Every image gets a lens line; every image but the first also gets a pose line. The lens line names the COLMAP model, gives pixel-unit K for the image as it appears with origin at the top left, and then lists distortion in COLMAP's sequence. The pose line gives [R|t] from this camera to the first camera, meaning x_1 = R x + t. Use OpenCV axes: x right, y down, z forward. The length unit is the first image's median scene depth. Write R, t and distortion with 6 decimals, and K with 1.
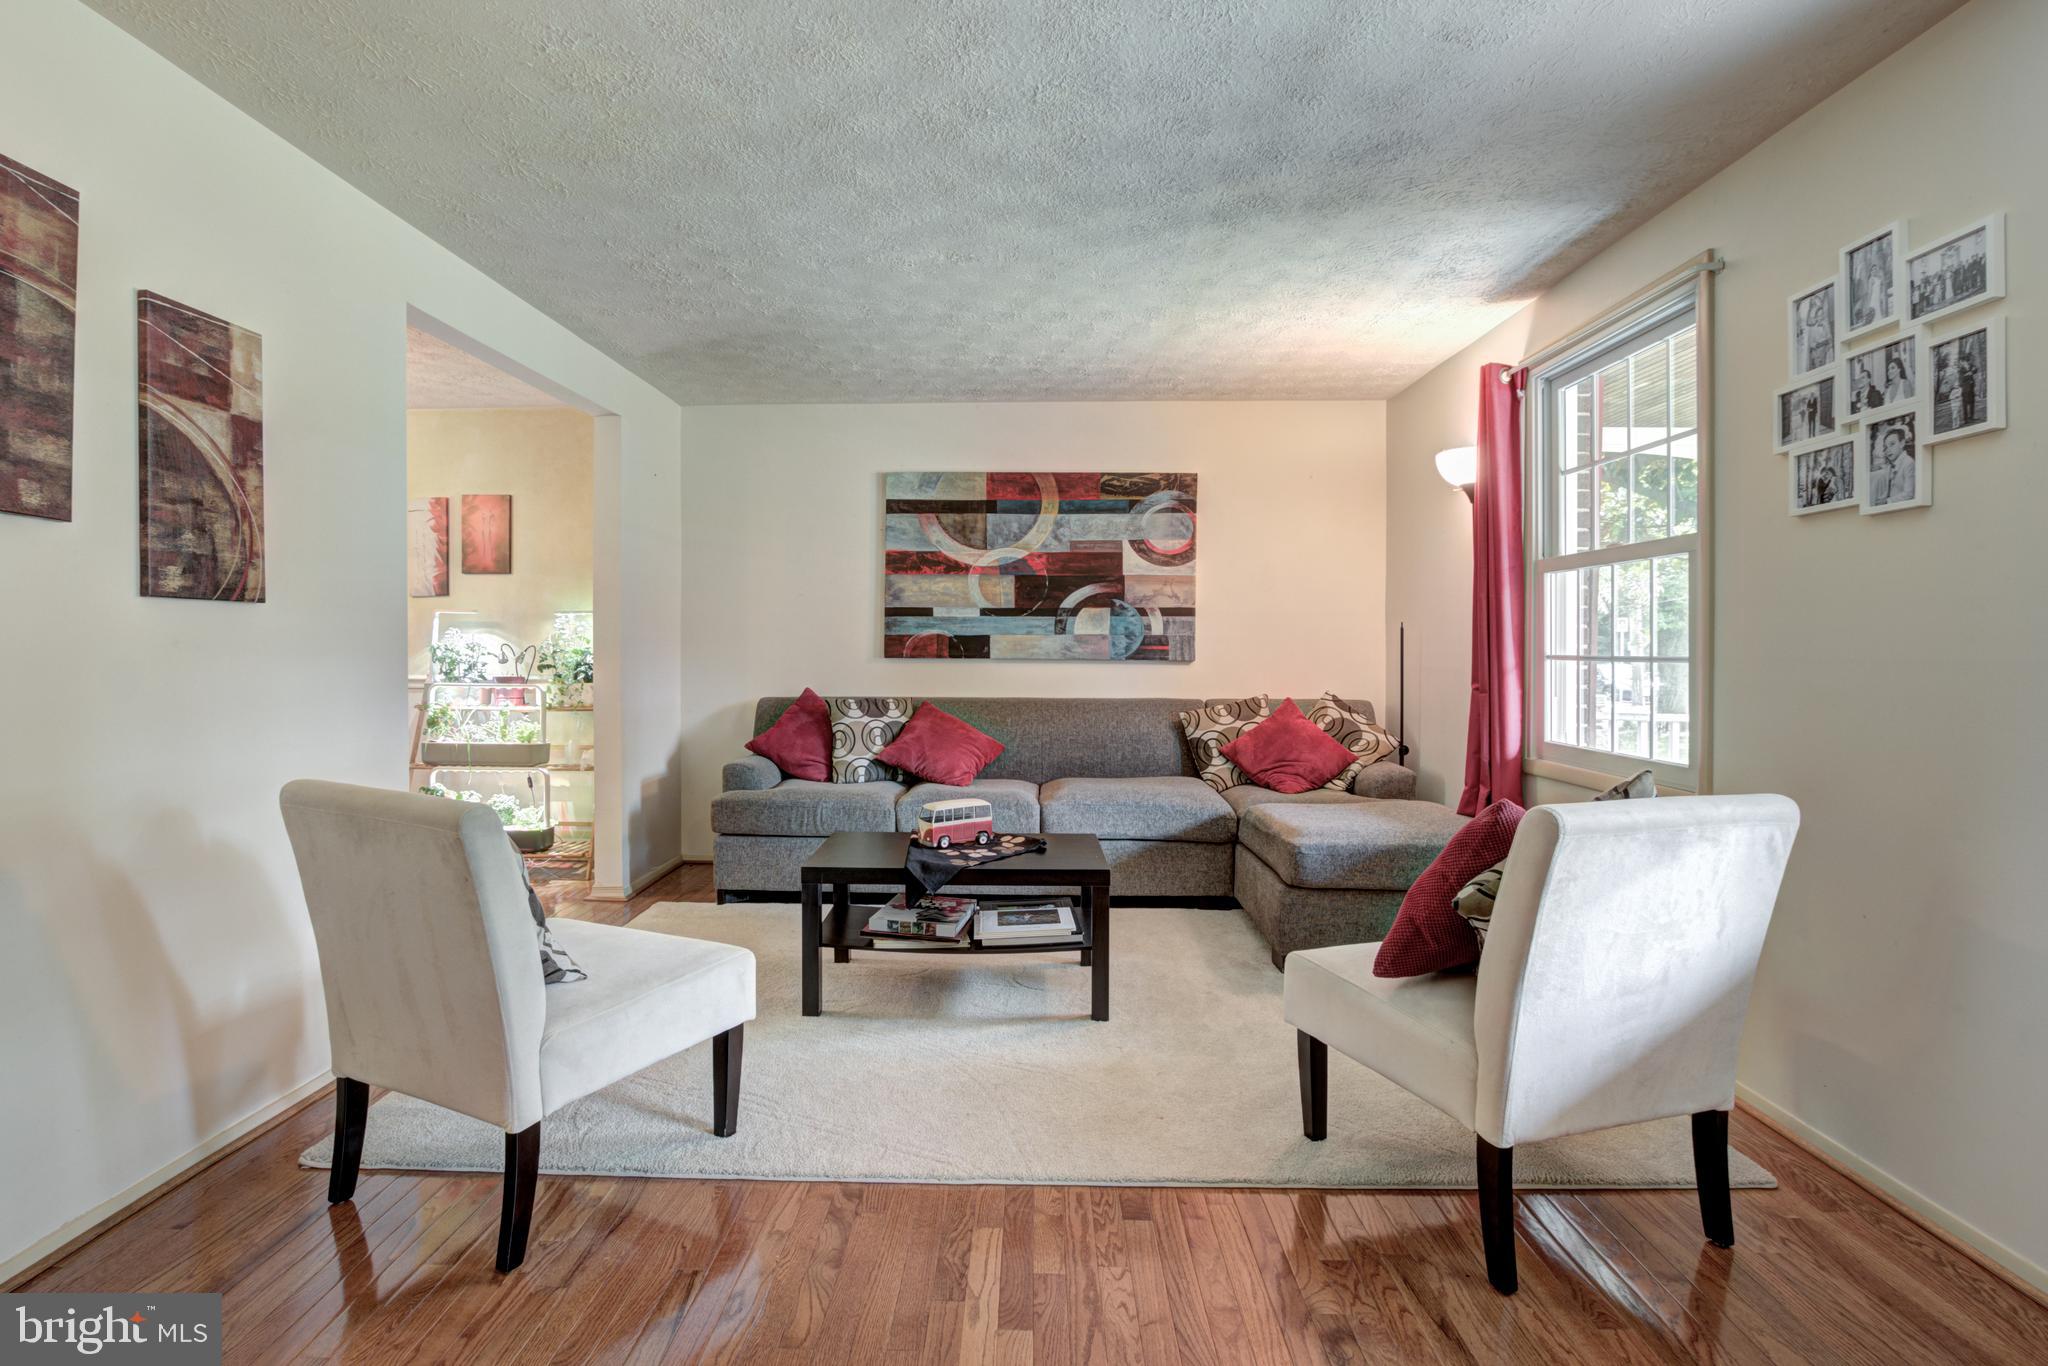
lens RADIAL K [[970.0, 0, 1014.2], [0, 970.0, 674.8], [0, 0, 1]] dist [-0.030652, 0.000090]
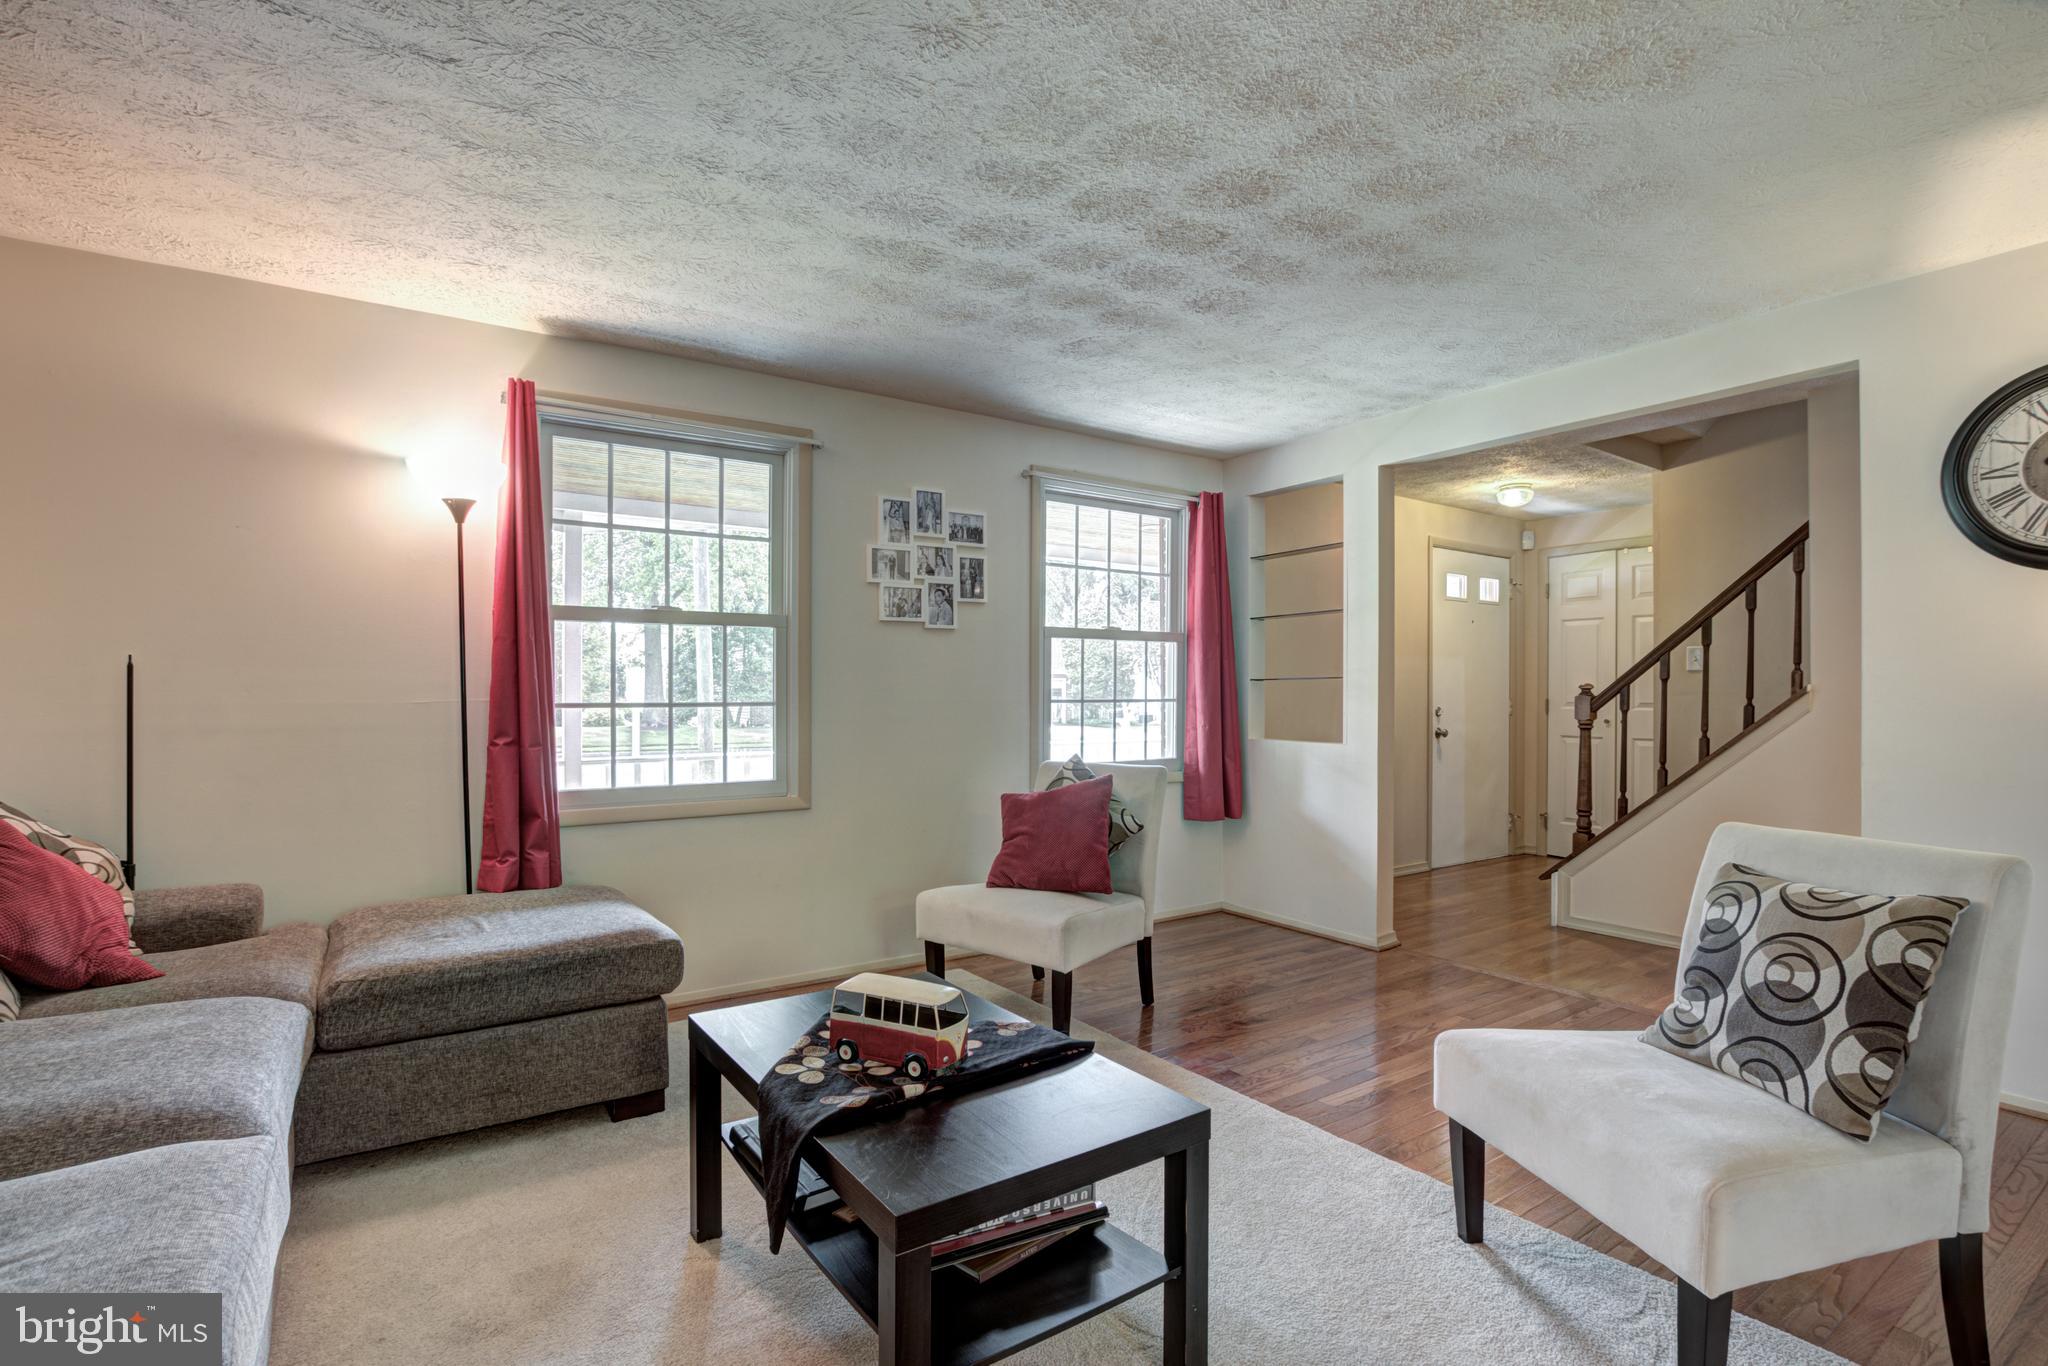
lens RADIAL K [[970.0, 0, 1014.2], [0, 970.0, 674.8], [0, 0, 1]] dist [-0.030652, 0.000090]
pose [[-0.569255, 0.009300, 0.822108, -0.848272], [0.019298, 0.999812, 0.002052, -0.069764], [-0.821934, 0.017033, -0.569328, 1.948821]]
